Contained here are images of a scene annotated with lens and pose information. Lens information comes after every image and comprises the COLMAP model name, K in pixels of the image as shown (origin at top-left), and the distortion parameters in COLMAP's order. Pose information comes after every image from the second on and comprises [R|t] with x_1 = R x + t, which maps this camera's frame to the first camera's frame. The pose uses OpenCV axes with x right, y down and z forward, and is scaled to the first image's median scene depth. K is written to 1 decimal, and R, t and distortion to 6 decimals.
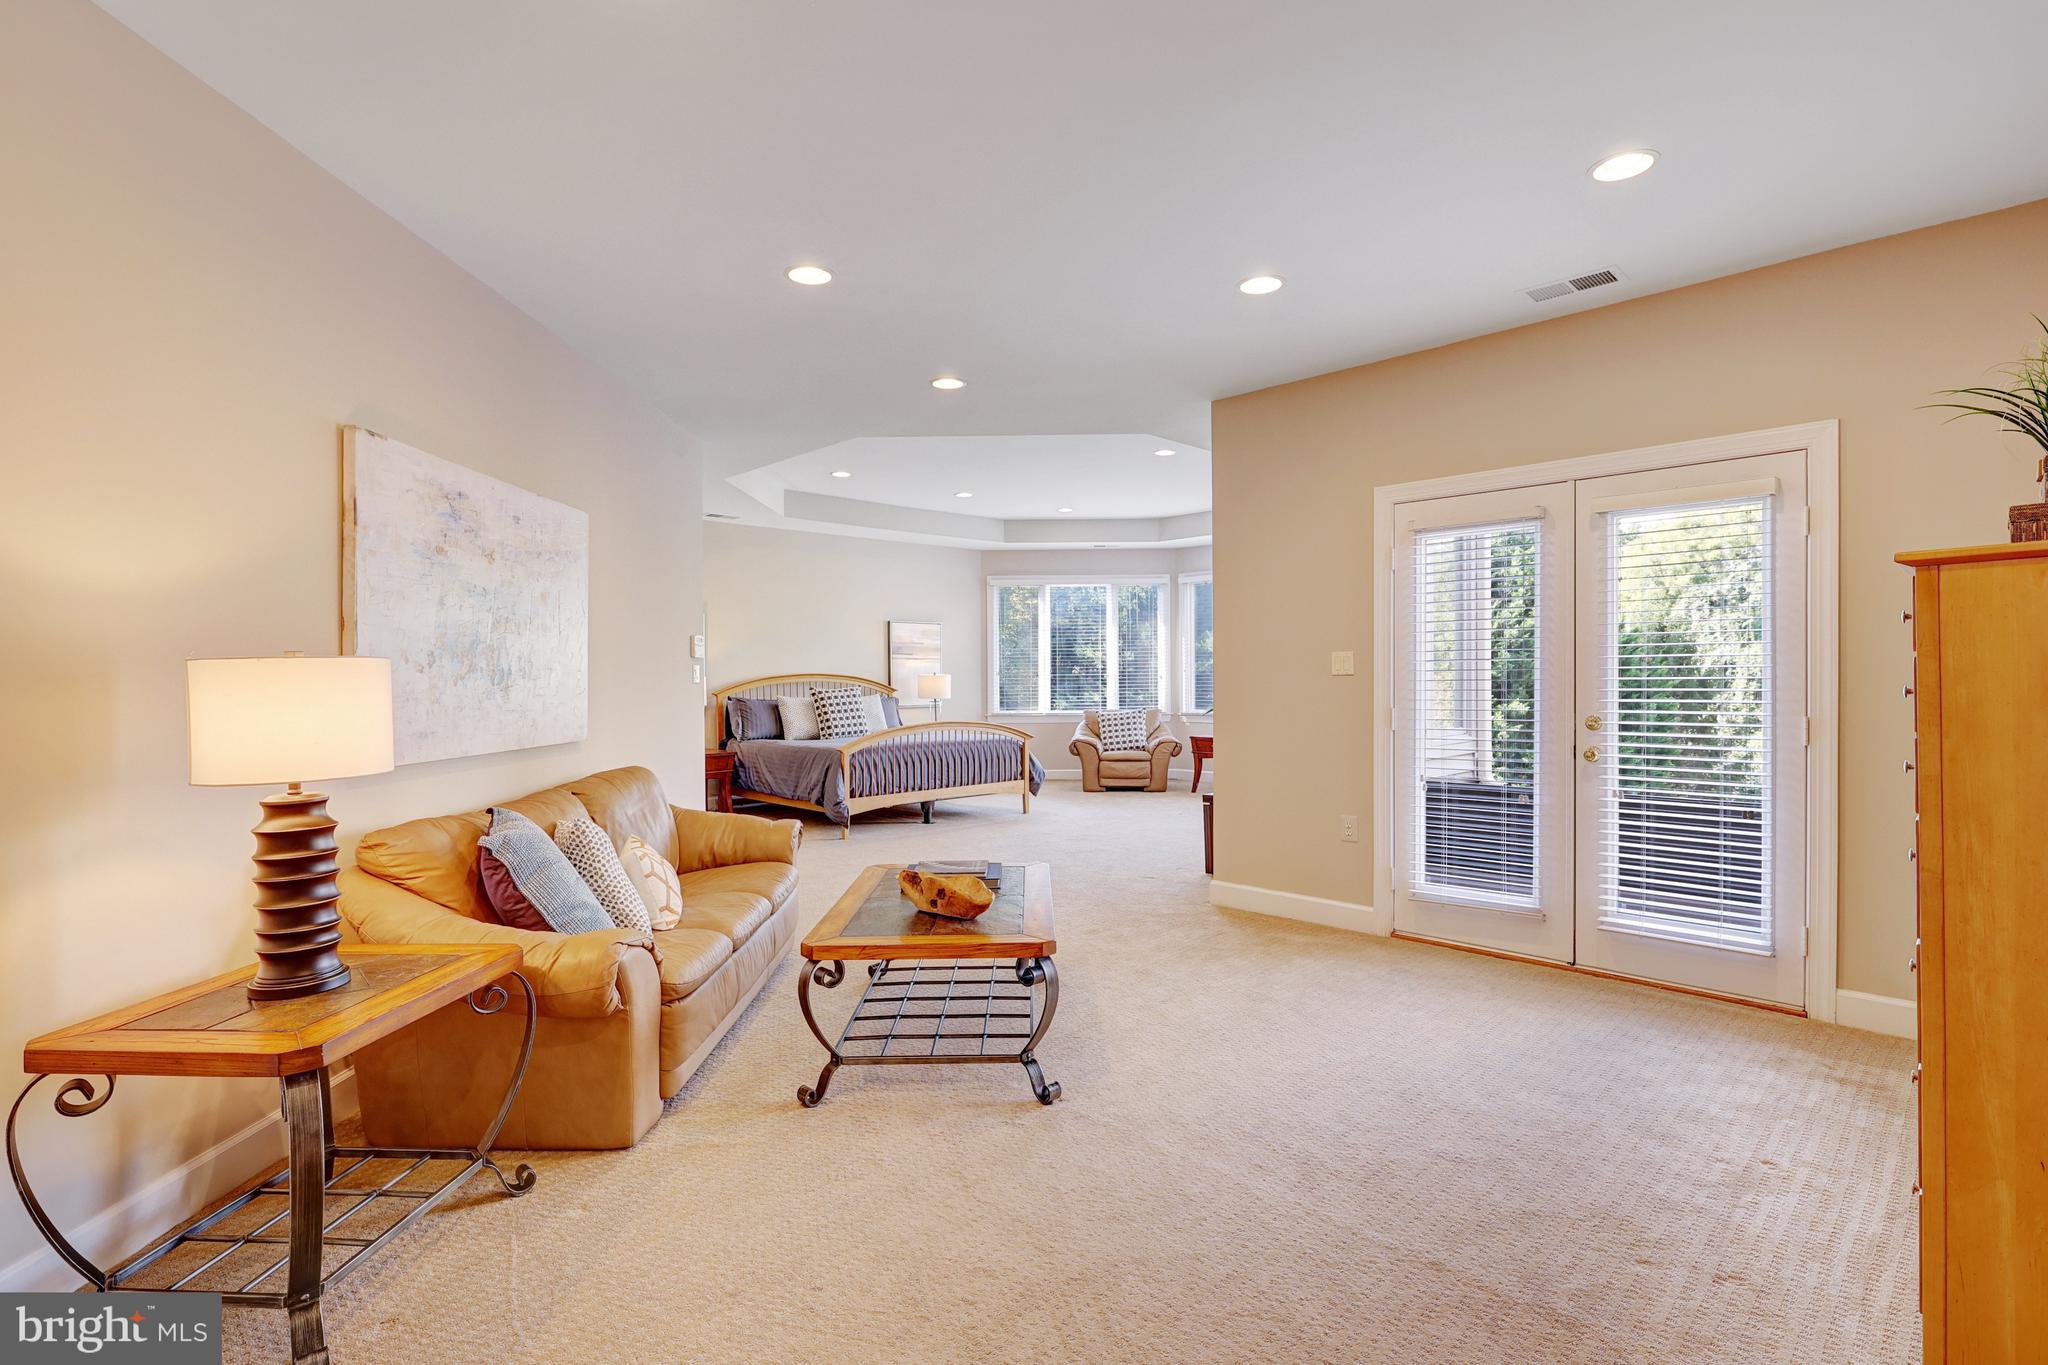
lens RADIAL K [[971.0, 0, 1027.7], [0, 971.0, 689.0], [0, 0, 1]] dist [0.002576, 0.000124]
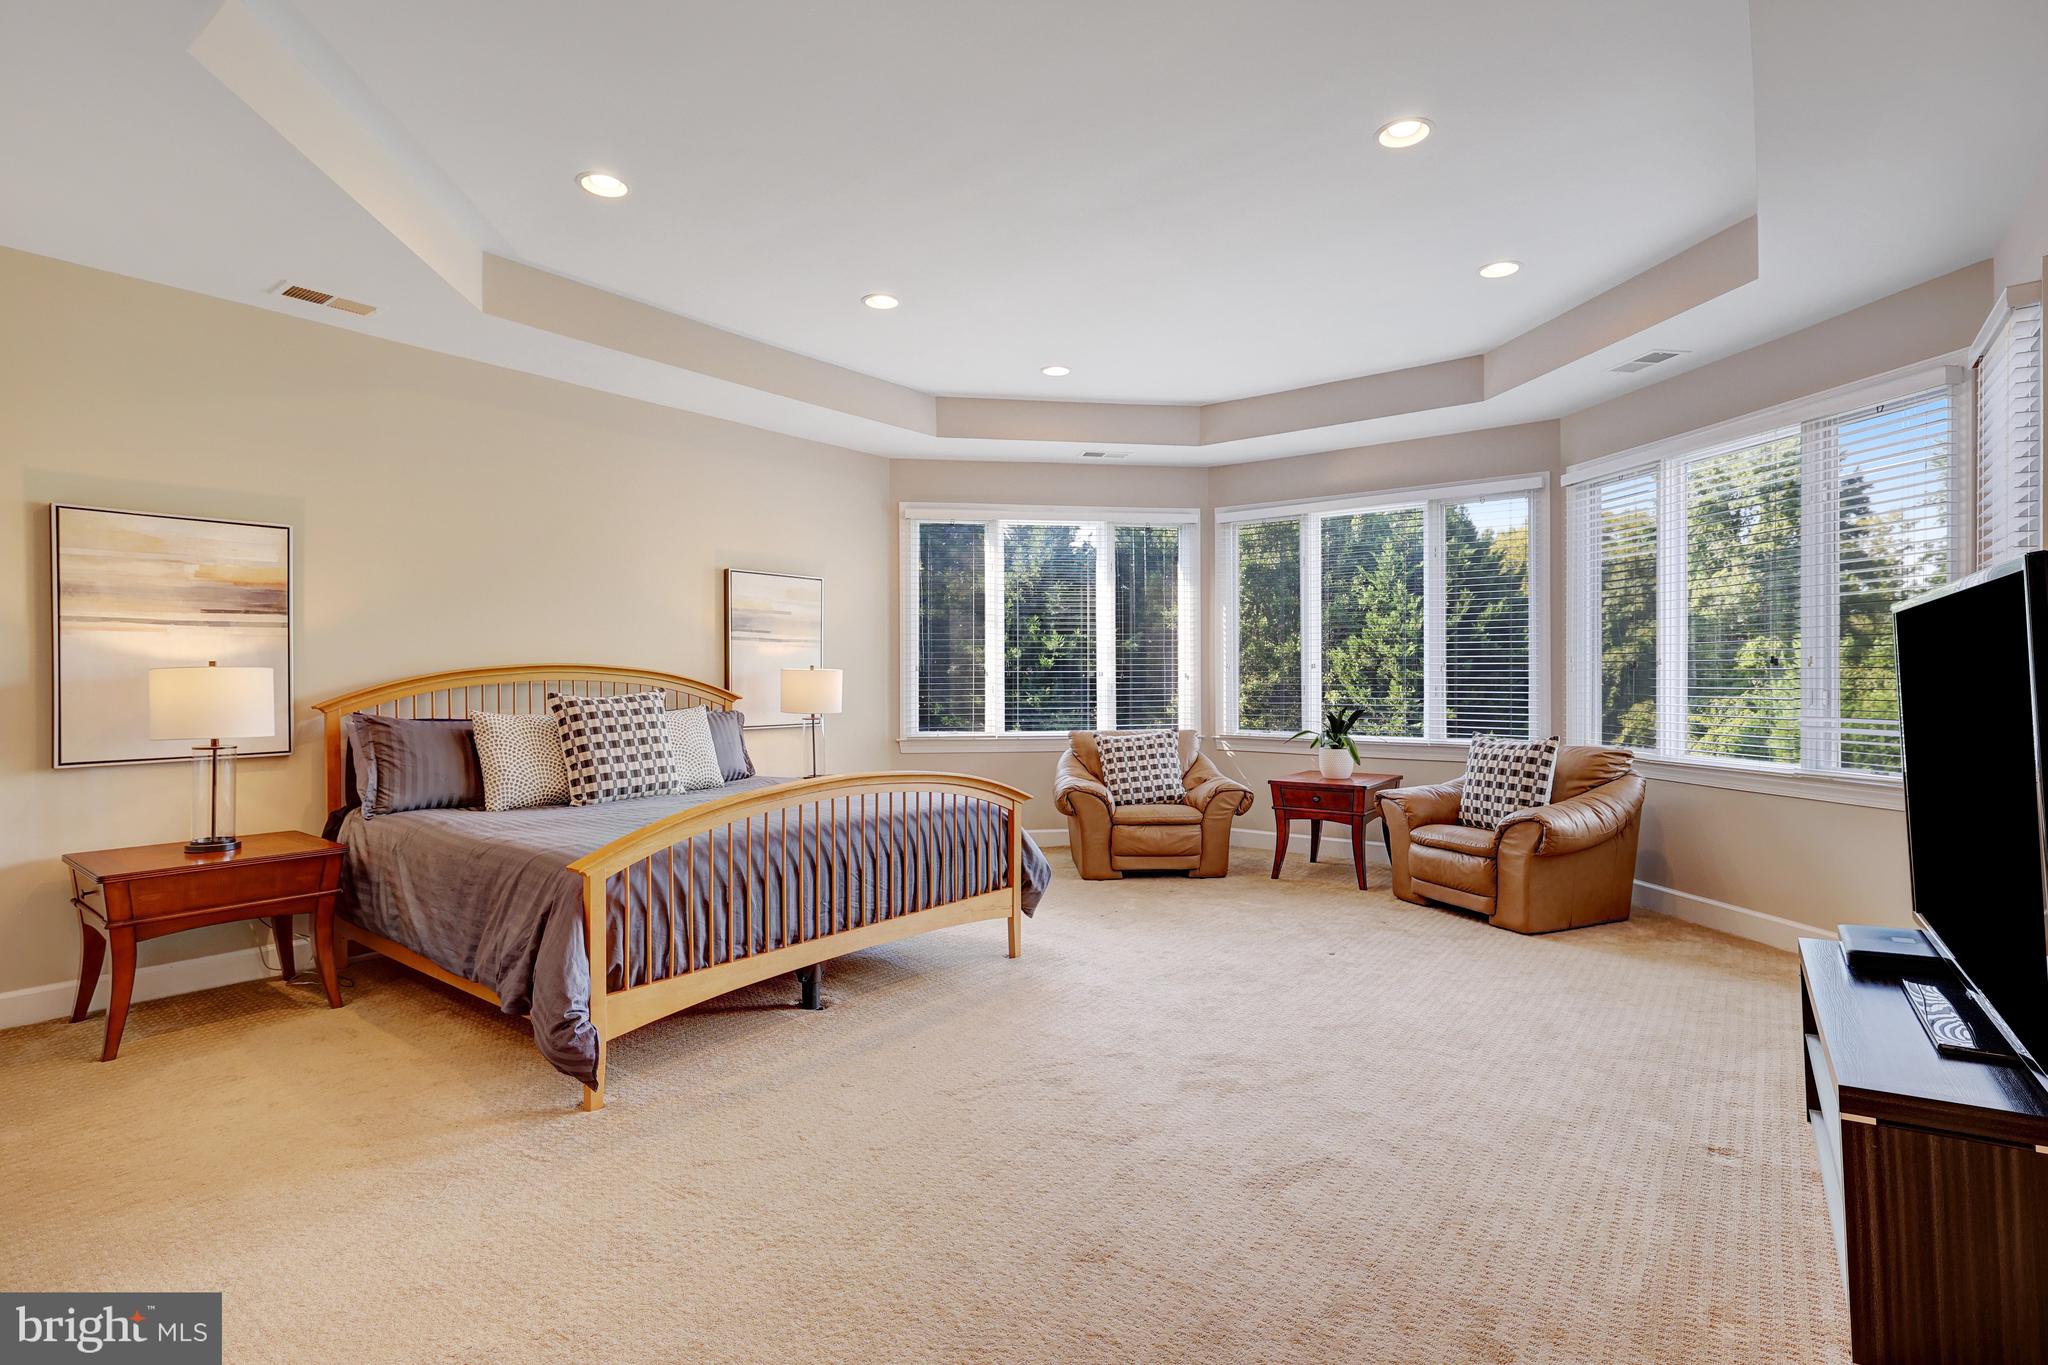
lens RADIAL K [[971.0, 0, 1019.0], [0, 971.0, 690.6], [0, 0, 1]] dist [0.002576, 0.000124]
pose [[0.989798, 0.003478, 0.142438, -0.066767], [-0.003625, 0.999993, 0.000775, -0.004062], [-0.142434, -0.001284, 0.989803, 0.505537]]
